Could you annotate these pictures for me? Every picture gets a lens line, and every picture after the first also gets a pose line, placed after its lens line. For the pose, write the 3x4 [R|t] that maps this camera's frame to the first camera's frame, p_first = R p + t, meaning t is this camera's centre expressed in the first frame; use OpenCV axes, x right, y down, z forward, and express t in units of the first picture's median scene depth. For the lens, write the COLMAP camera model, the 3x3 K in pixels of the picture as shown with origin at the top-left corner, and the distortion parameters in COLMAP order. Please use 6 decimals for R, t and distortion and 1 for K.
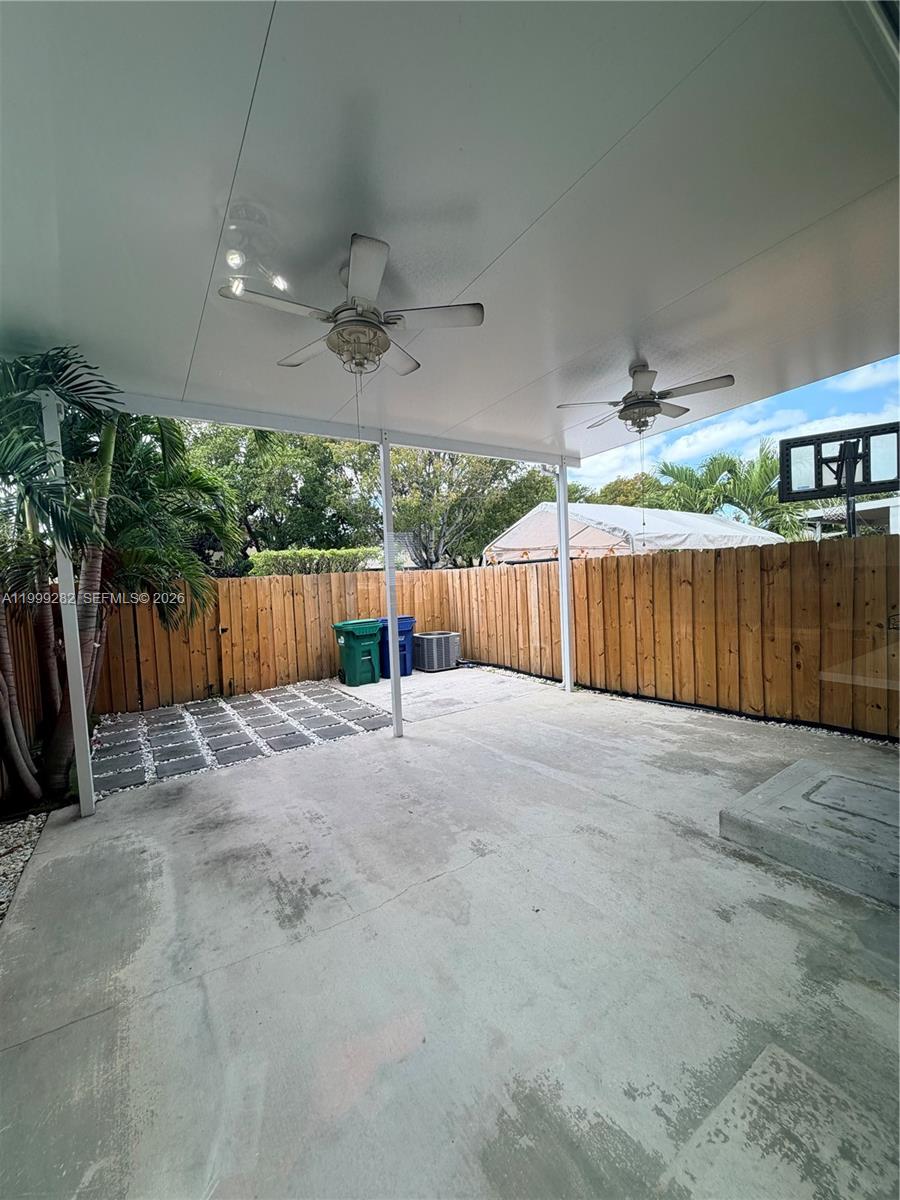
lens RADIAL K [[475.6, 0, 448.0], [0, 475.6, 600.7], [0, 0, 1]] dist [-0.000354, 0.000014]
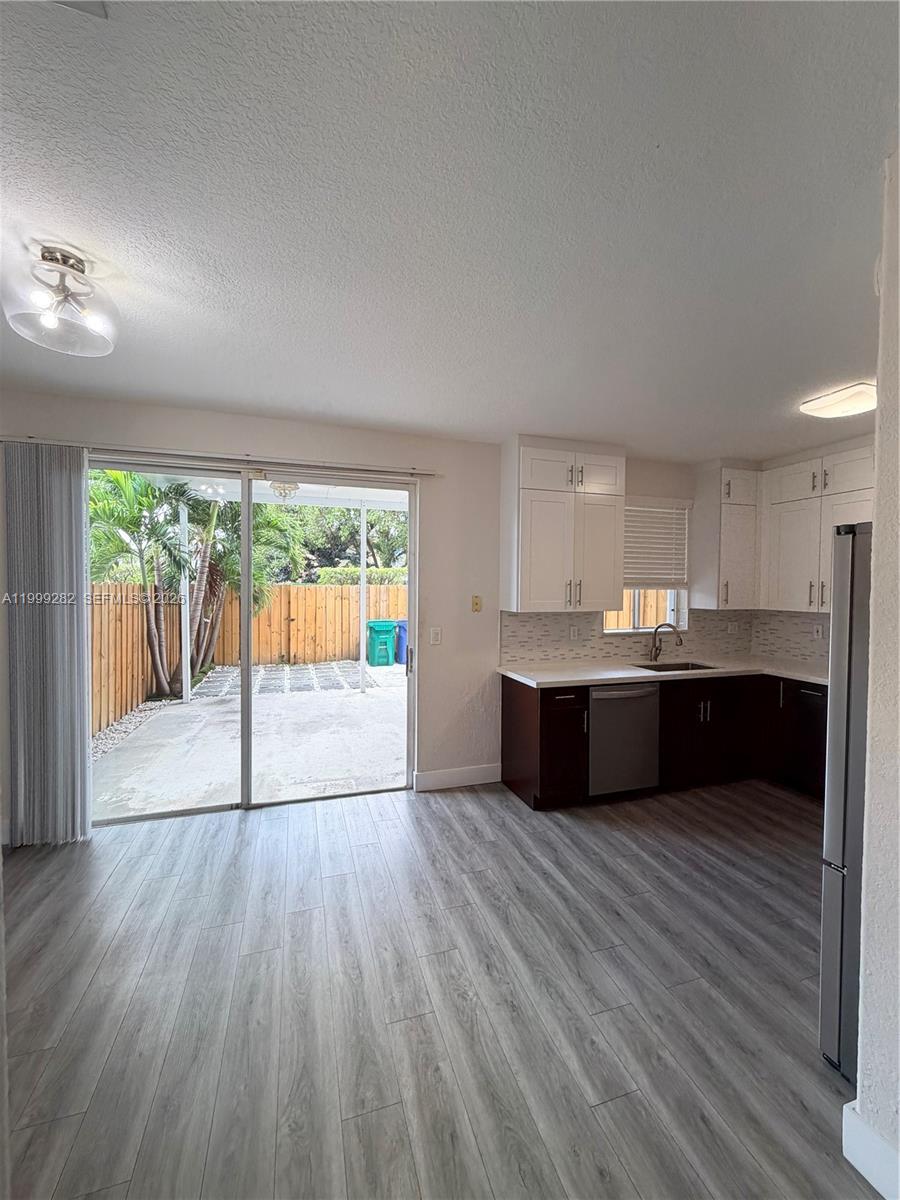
lens RADIAL K [[475.6, 0, 448.0], [0, 475.6, 600.7], [0, 0, 1]] dist [-0.000354, 0.000014]
pose [[0.959800, 0.060678, -0.274049, 0.542694], [-0.066371, 0.997728, -0.011539, -0.017622], [0.272726, 0.029264, 0.961647, -0.417603]]
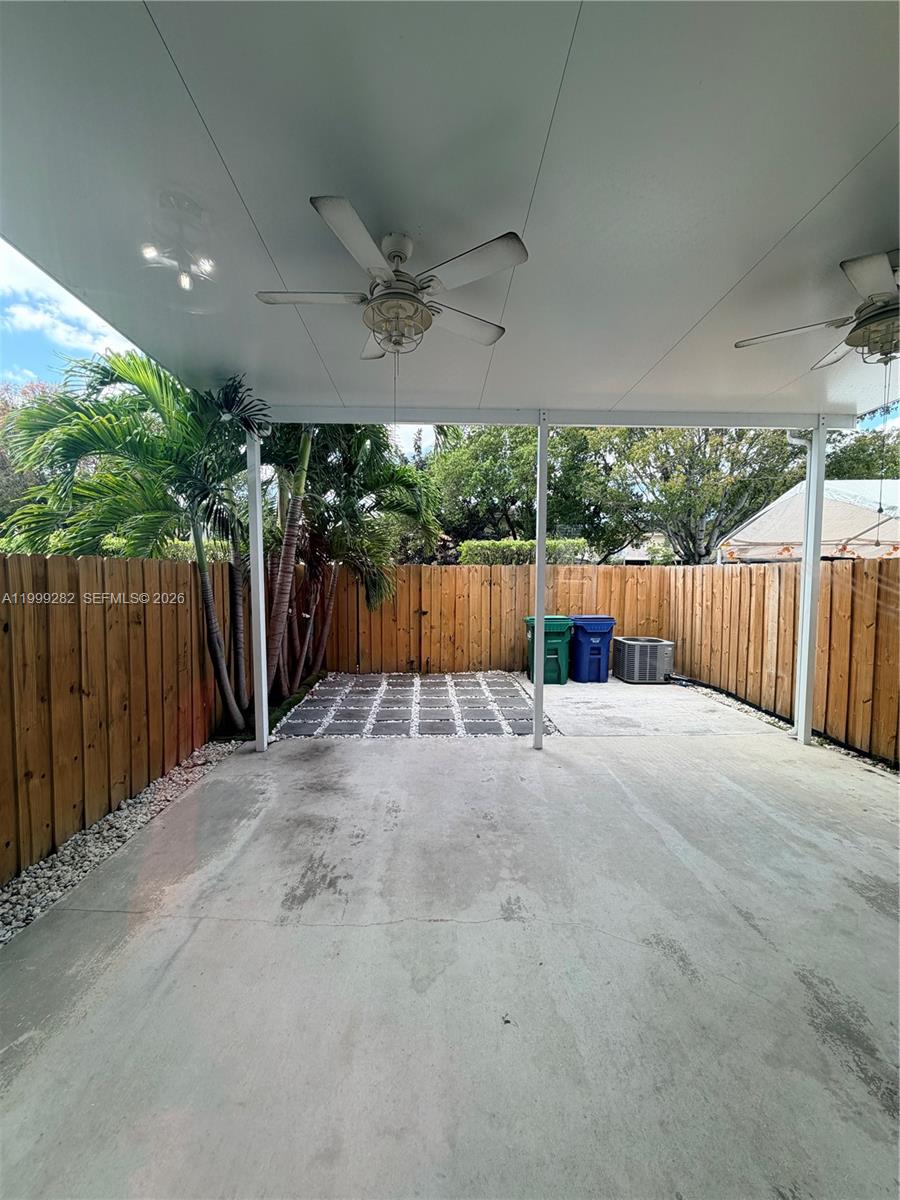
lens RADIAL K [[475.6, 0, 448.0], [0, 475.6, 600.7], [0, 0, 1]] dist [-0.000354, 0.000014]
pose [[0.849165, 0.081381, -0.521819, 0.190654], [-0.069409, 0.996683, 0.042488, -0.022011], [0.523546, 0.000139, 0.851997, 0.124700]]
